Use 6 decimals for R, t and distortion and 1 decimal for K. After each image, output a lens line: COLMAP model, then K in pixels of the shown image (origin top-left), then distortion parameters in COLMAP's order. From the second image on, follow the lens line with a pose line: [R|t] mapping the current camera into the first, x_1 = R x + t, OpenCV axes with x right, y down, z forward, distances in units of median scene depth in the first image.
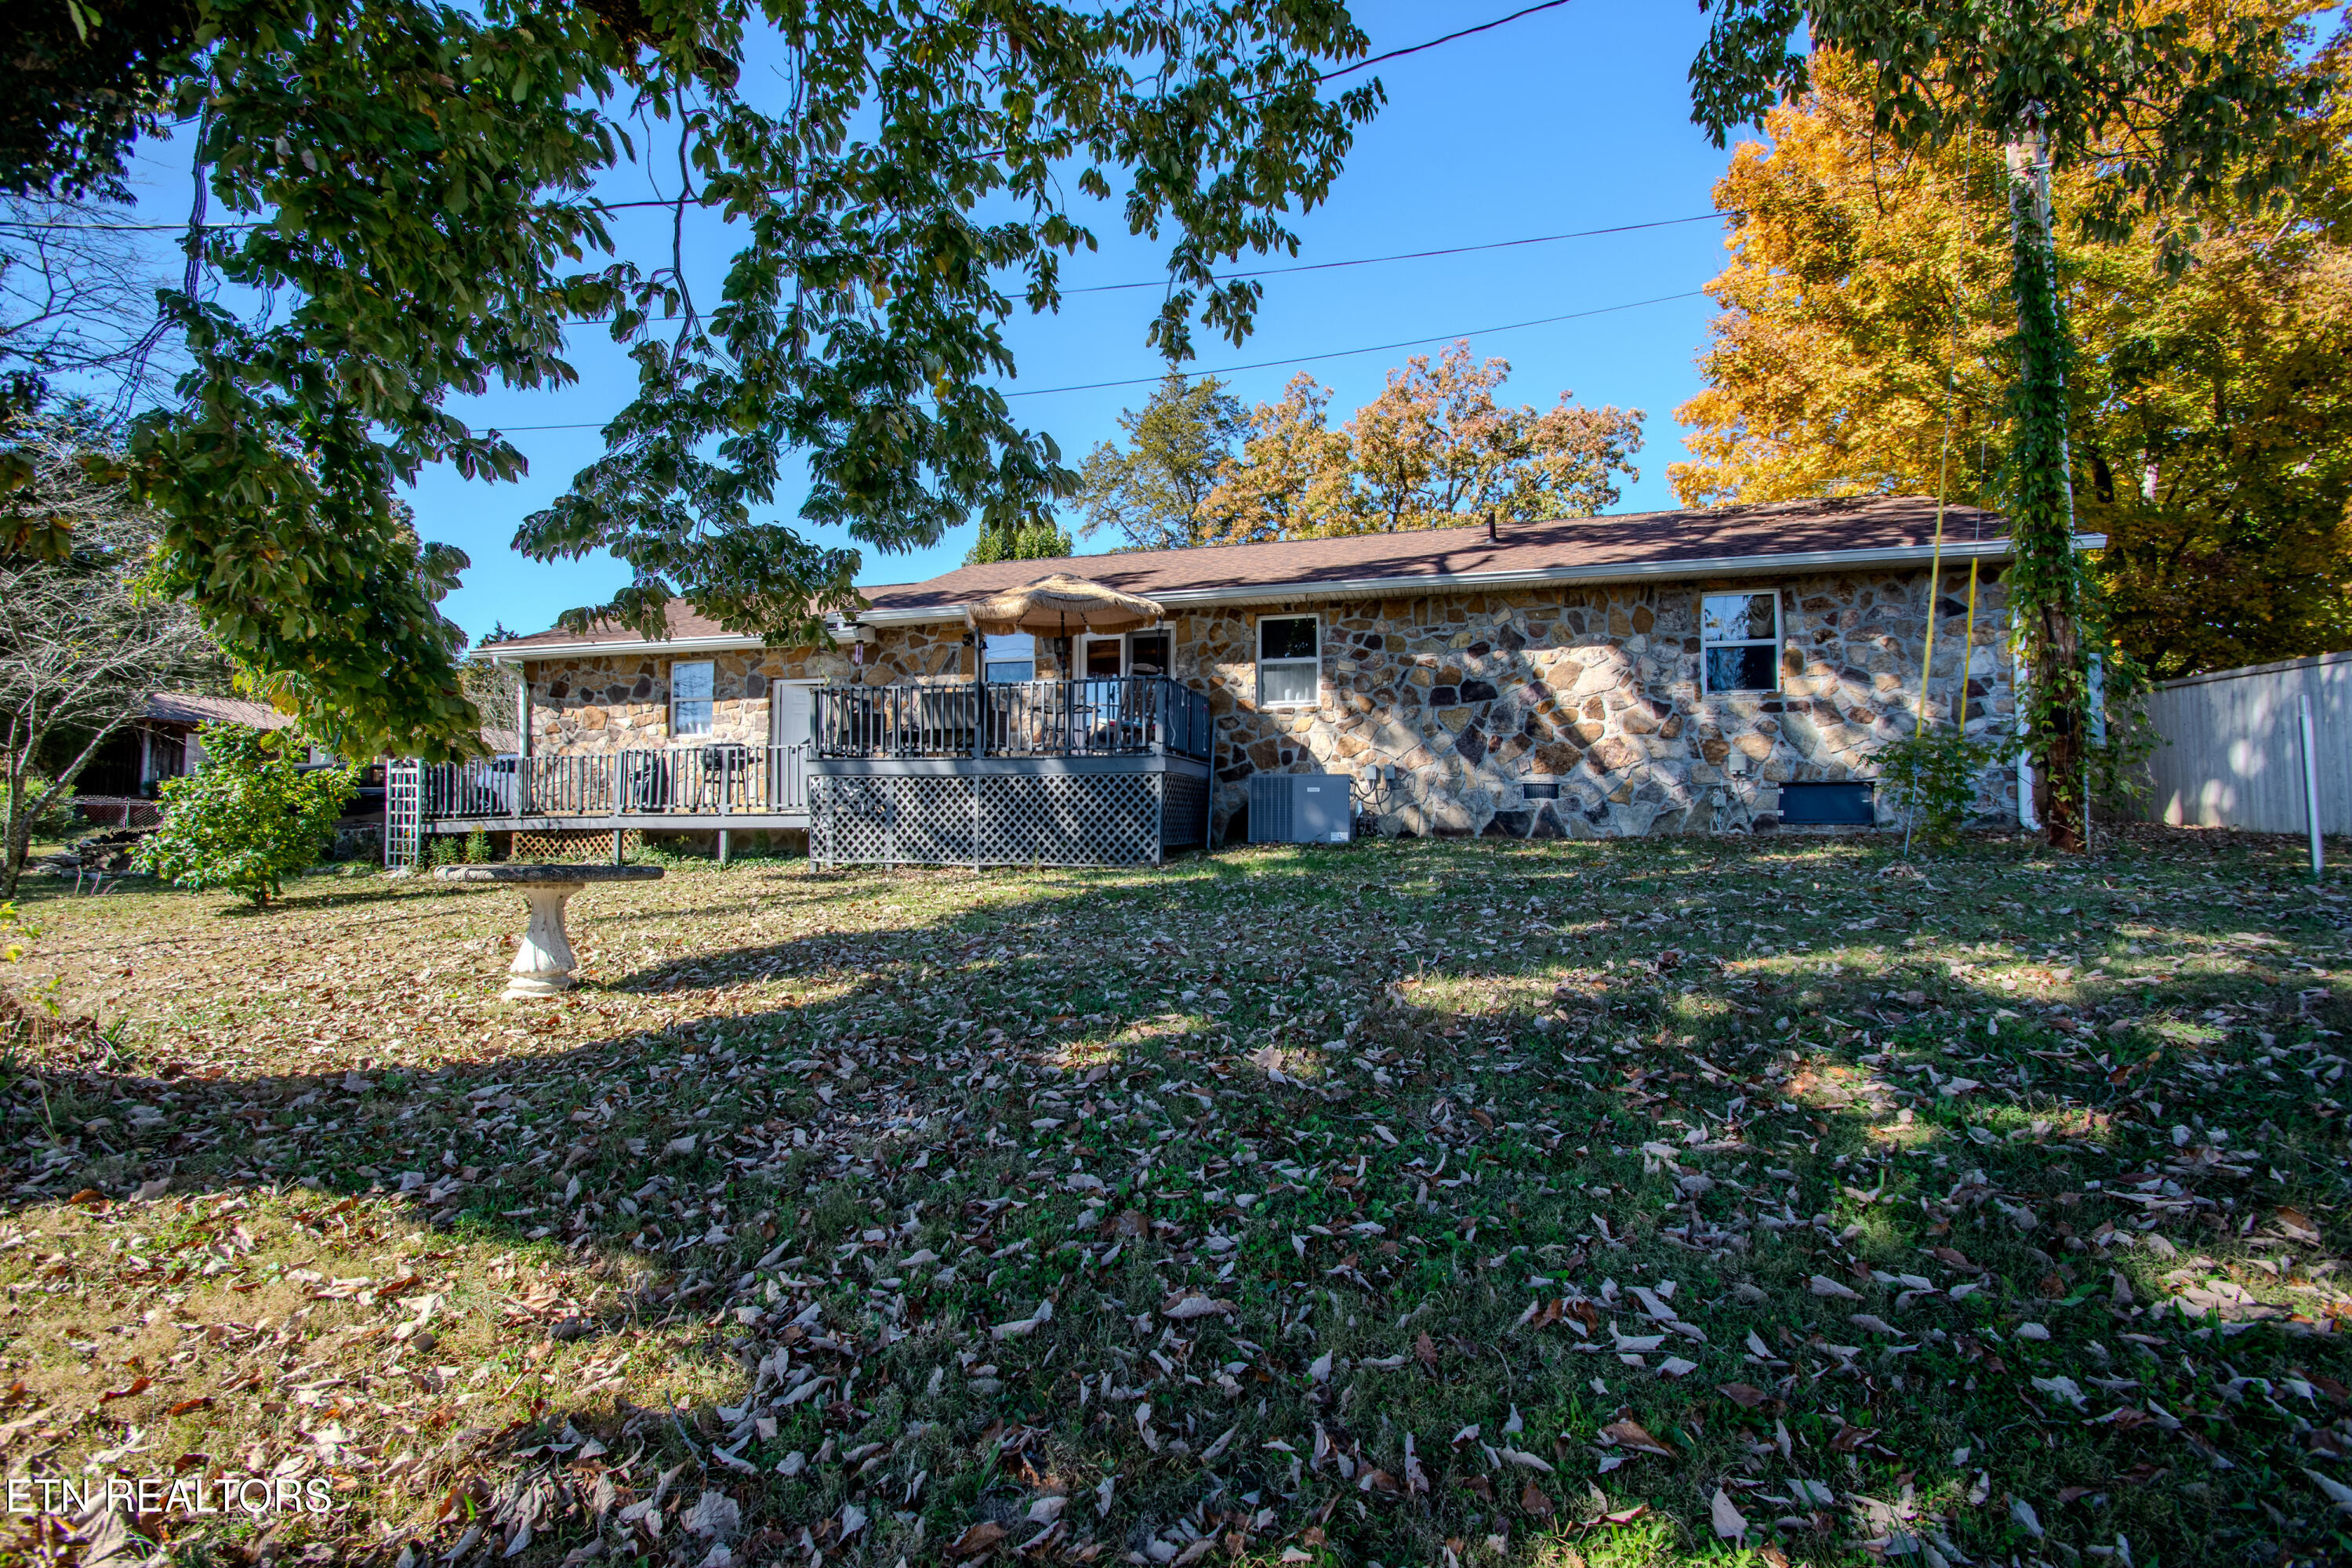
lens RADIAL K [[1010.7, 0, 1176.0], [0, 1010.7, 784.0], [0, 0, 1]] dist [-0.001248, -0.000252]
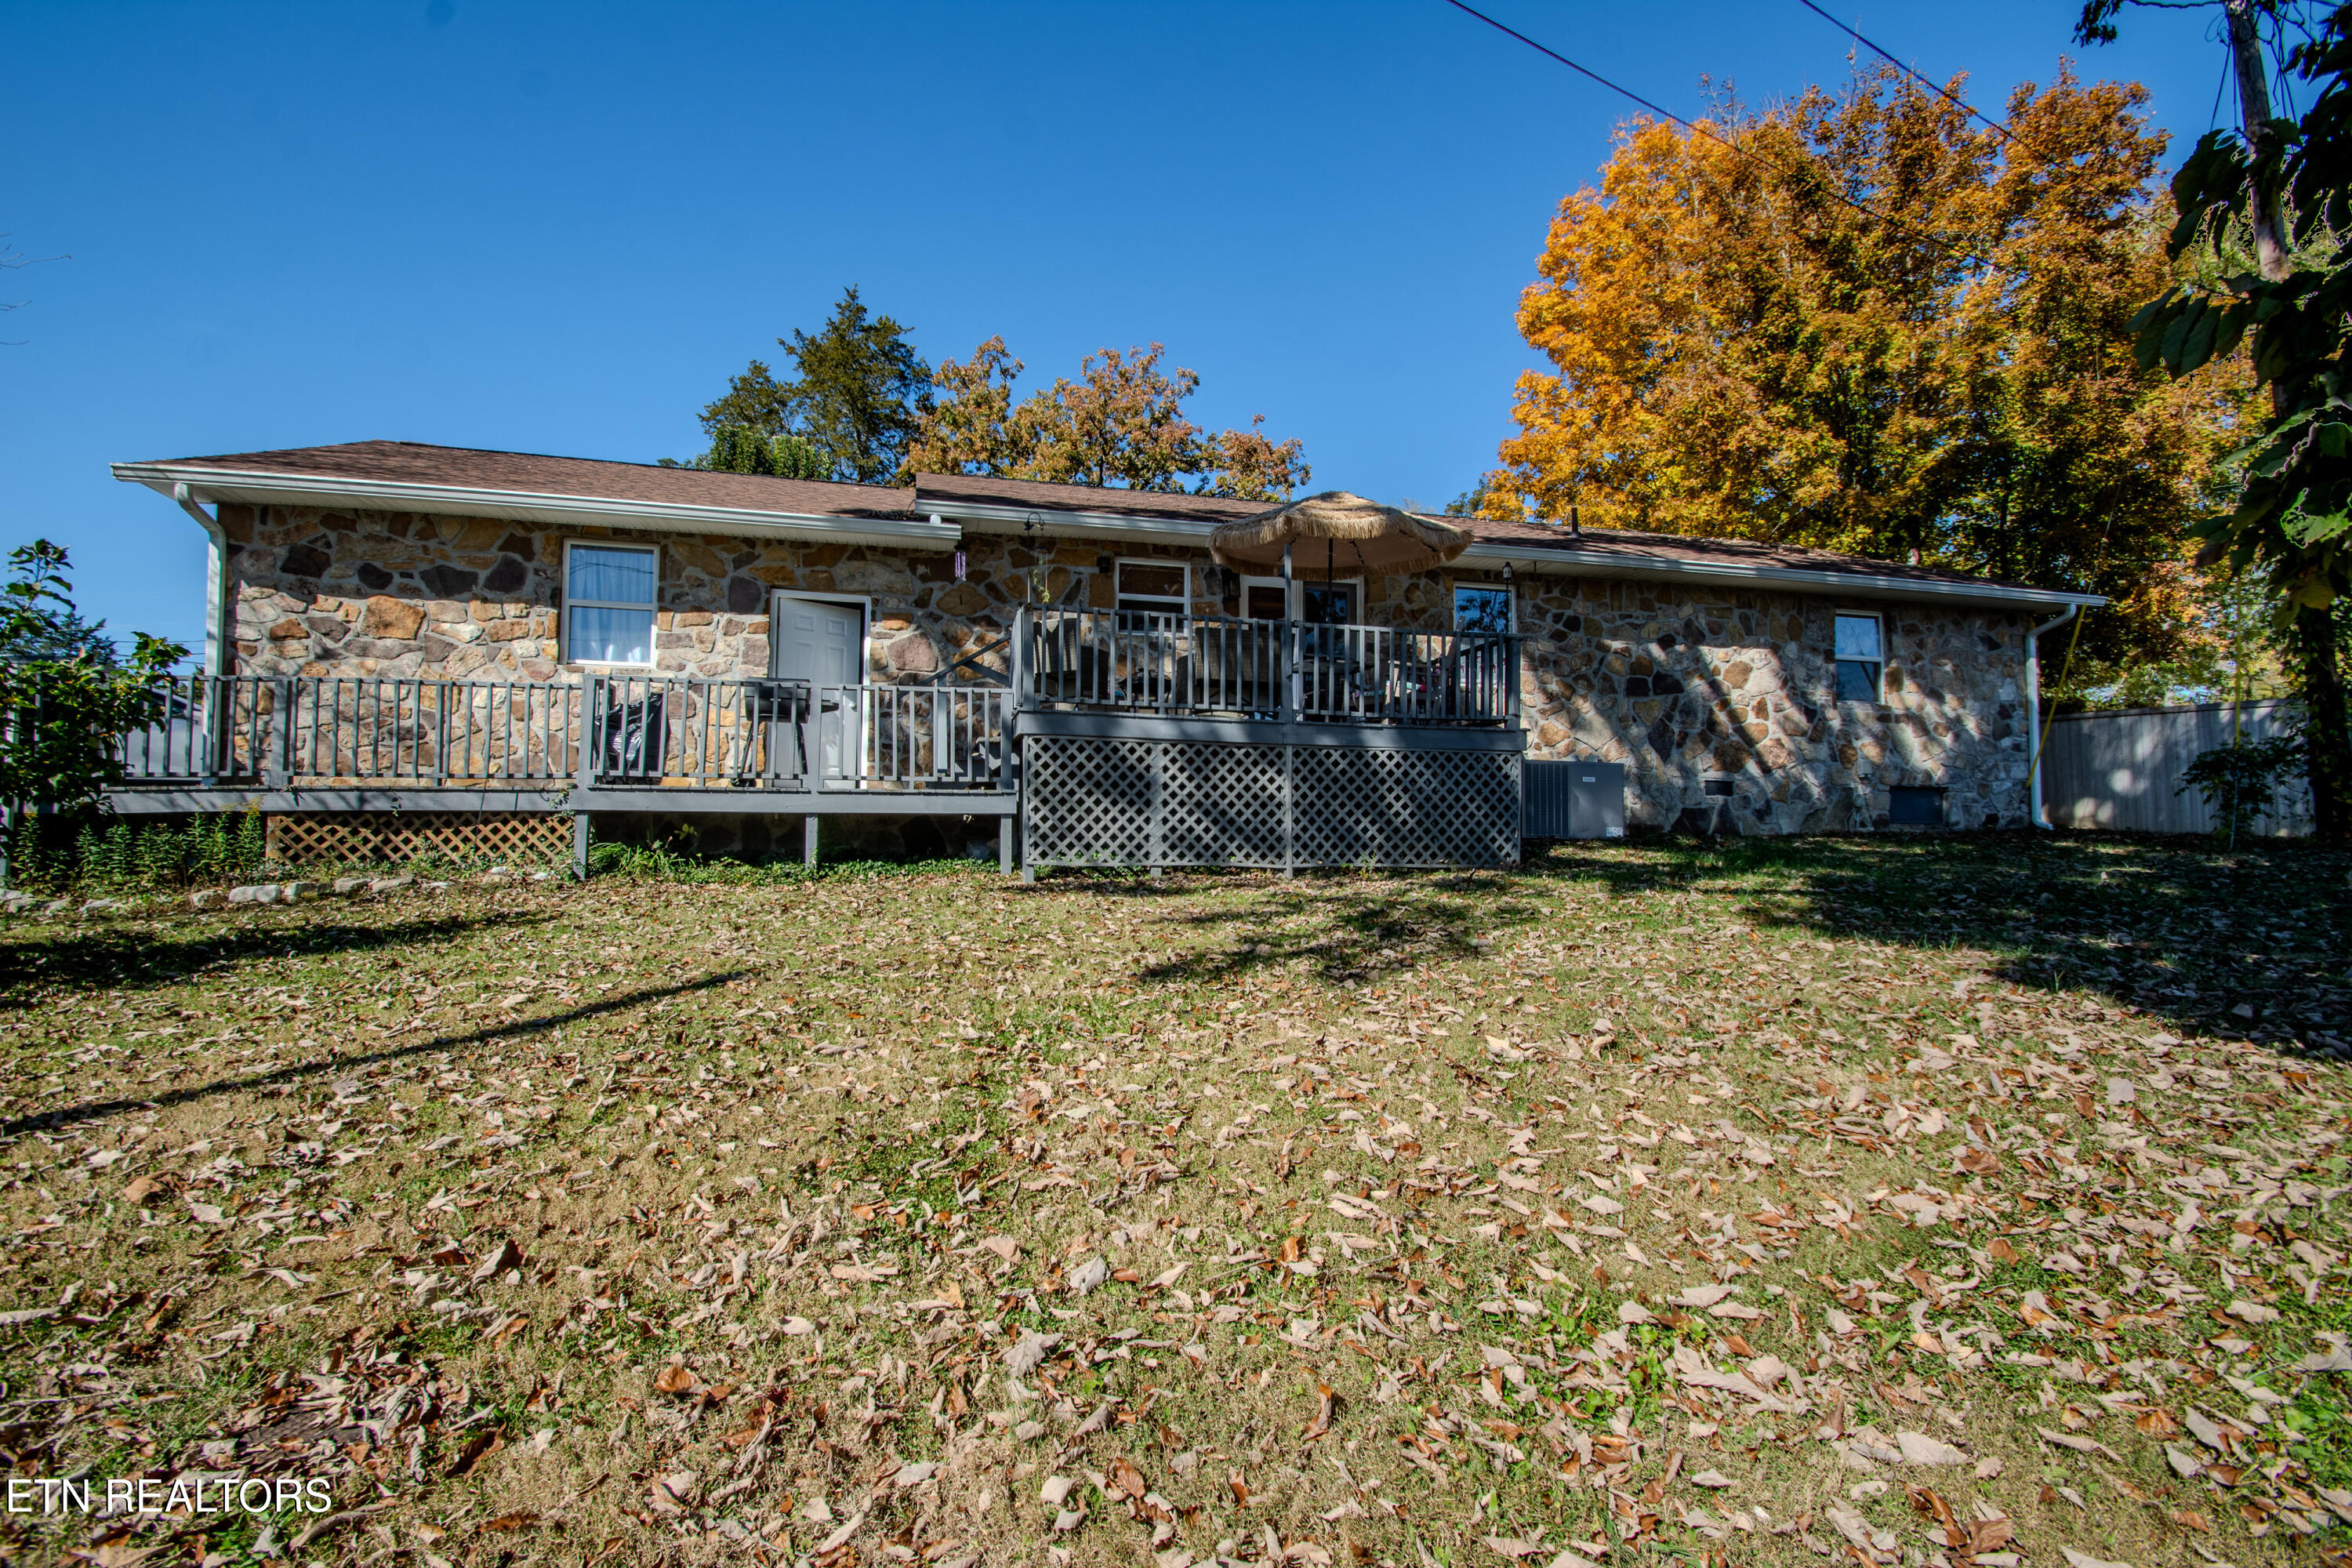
lens RADIAL K [[1010.7, 0, 1176.0], [0, 1010.7, 784.0], [0, 0, 1]] dist [-0.001248, -0.000252]
pose [[0.880837, 0.028956, 0.472533, -0.573888], [-0.028295, 0.999563, -0.008509, 0.026211], [-0.472573, -0.005875, 0.881272, 0.363216]]
